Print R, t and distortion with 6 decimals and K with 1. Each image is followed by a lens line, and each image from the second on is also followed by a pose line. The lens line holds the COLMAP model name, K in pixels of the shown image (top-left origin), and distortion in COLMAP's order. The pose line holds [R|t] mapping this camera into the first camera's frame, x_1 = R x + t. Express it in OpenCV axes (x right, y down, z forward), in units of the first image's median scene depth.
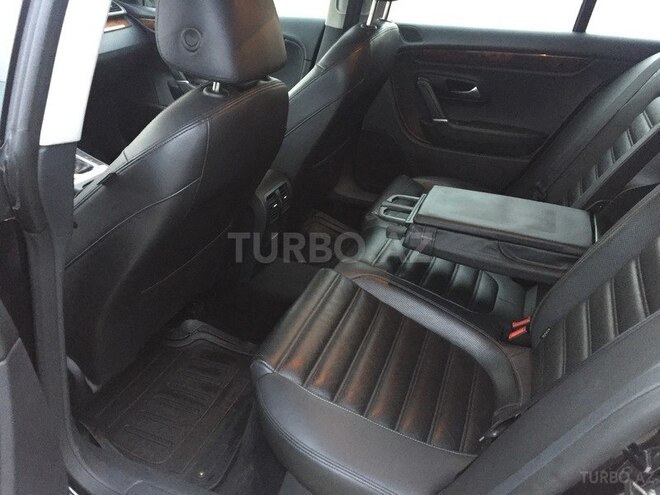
lens RADIAL K [[574.9, 0, 328.0], [0, 574.9, 252.1], [0, 0, 1]] dist [0.081648, -0.101097]
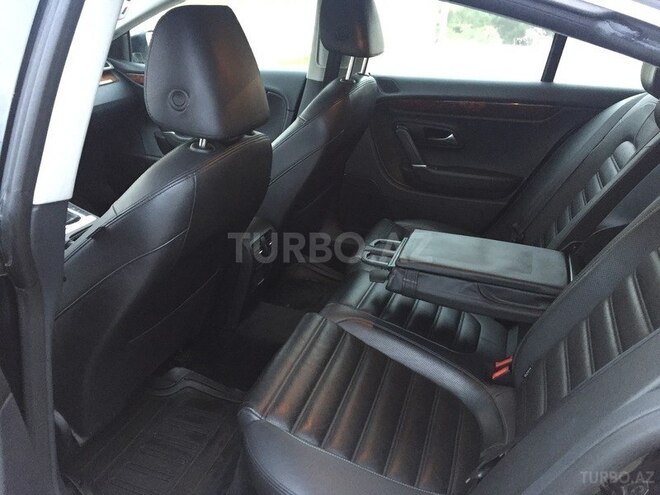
lens RADIAL K [[574.9, 0, 329.5], [0, 574.9, 250.7], [0, 0, 1]] dist [0.081648, -0.101097]
pose [[0.999417, -0.020883, 0.027005, 0.003080], [0.022832, 0.996997, -0.073999, -0.005613], [-0.025379, 0.074572, 0.996893, -0.024297]]
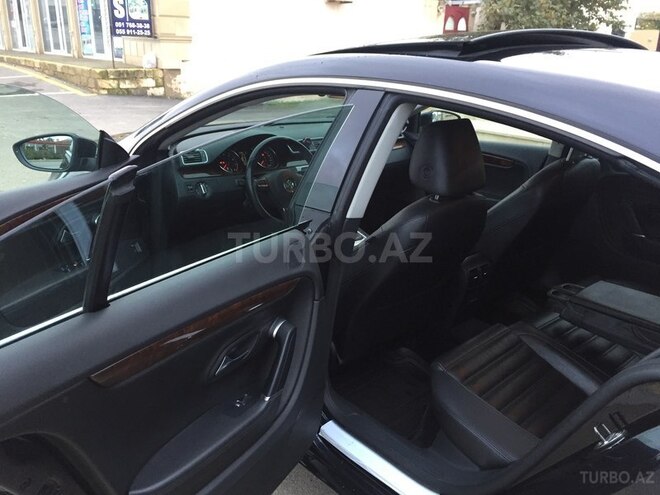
lens RADIAL K [[574.9, 0, 334.5], [0, 574.9, 250.9], [0, 0, 1]] dist [0.081648, -0.101097]
pose [[0.903830, 0.127588, -0.408427, 0.191043], [-0.193195, 0.973361, -0.123464, 0.110854], [0.381795, 0.190497, 0.904403, -0.493297]]
